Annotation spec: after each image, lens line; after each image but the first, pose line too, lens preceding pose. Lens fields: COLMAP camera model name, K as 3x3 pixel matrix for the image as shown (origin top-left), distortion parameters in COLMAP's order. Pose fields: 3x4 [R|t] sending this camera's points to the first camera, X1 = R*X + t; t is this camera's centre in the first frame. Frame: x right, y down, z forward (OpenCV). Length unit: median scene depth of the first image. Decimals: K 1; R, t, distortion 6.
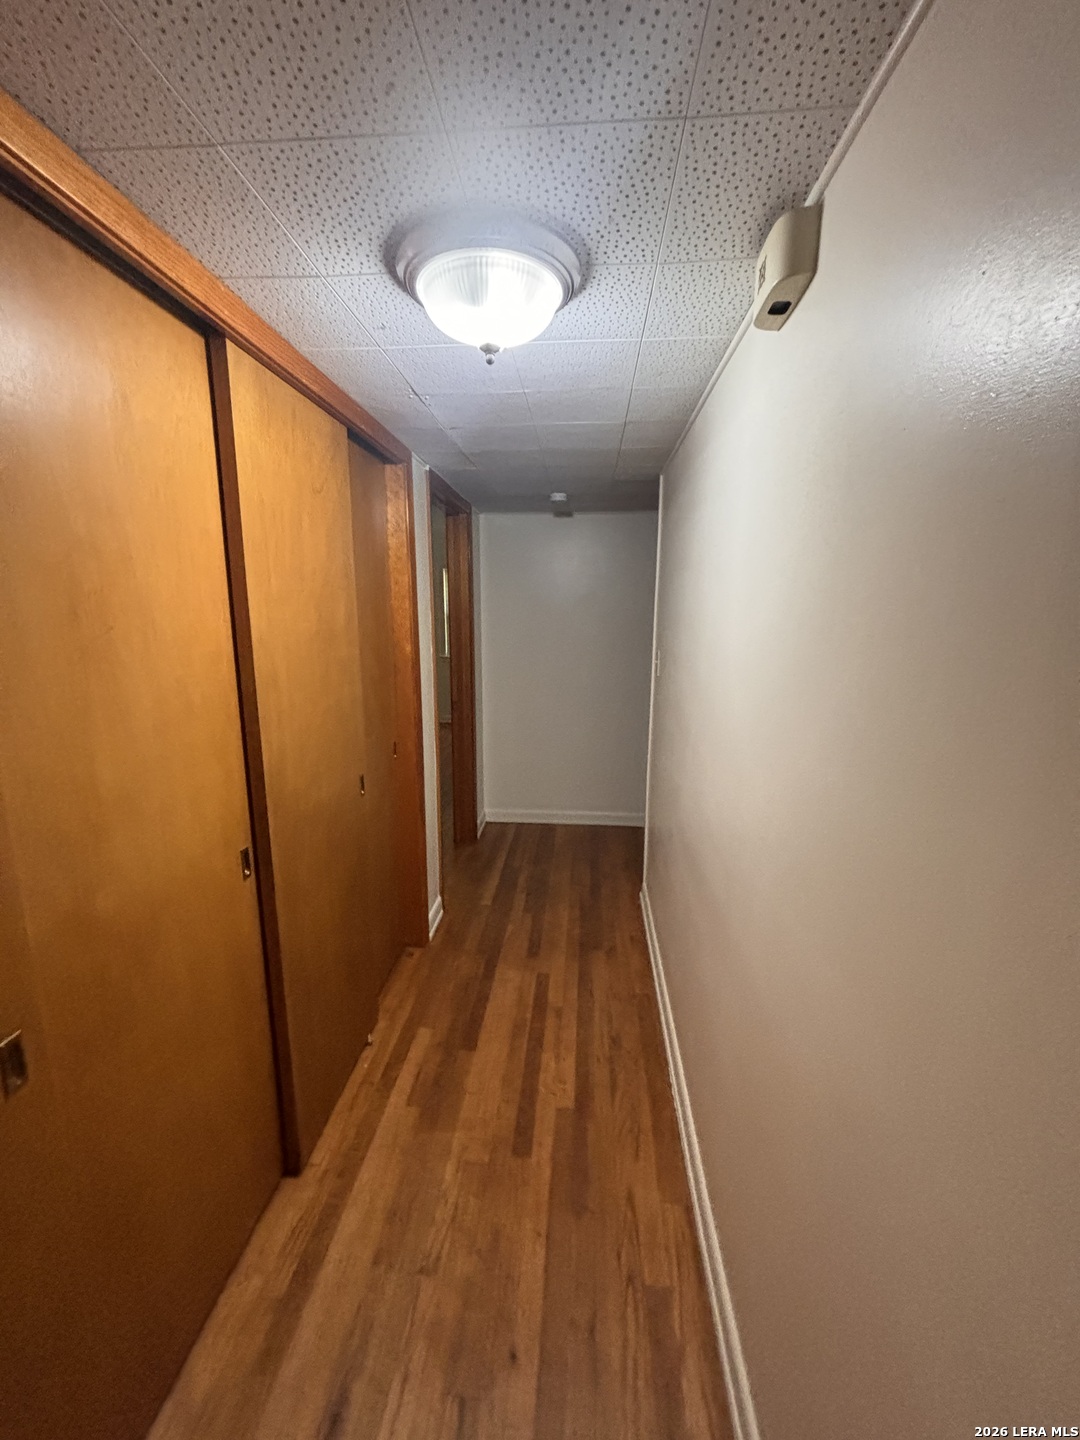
lens RADIAL K [[580.2, 0, 540.2], [0, 580.2, 716.6], [0, 0, 1]] dist [0.000415, 0.000270]
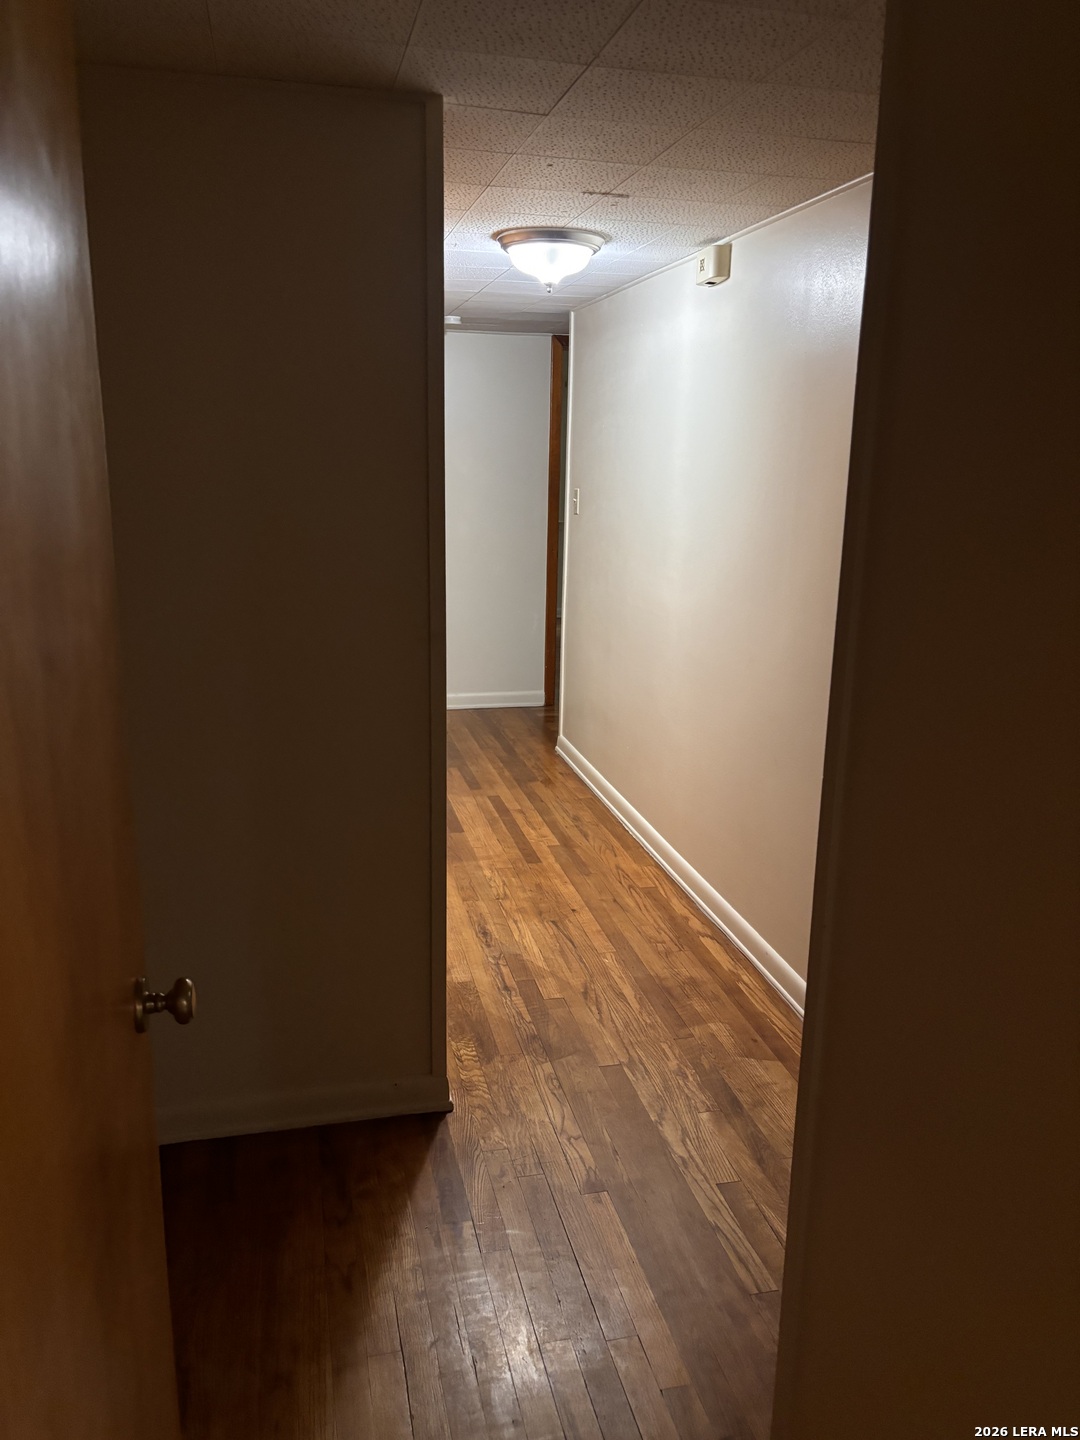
lens RADIAL K [[1093.6, 0, 539.4], [0, 1093.6, 720.7], [0, 0, 1]] dist [0.007562, 0.004177]
pose [[0.950405, -0.052215, 0.306601, -0.690143], [0.038221, 0.997943, 0.051475, 0.272891], [-0.308658, -0.037204, 0.950445, -1.220551]]
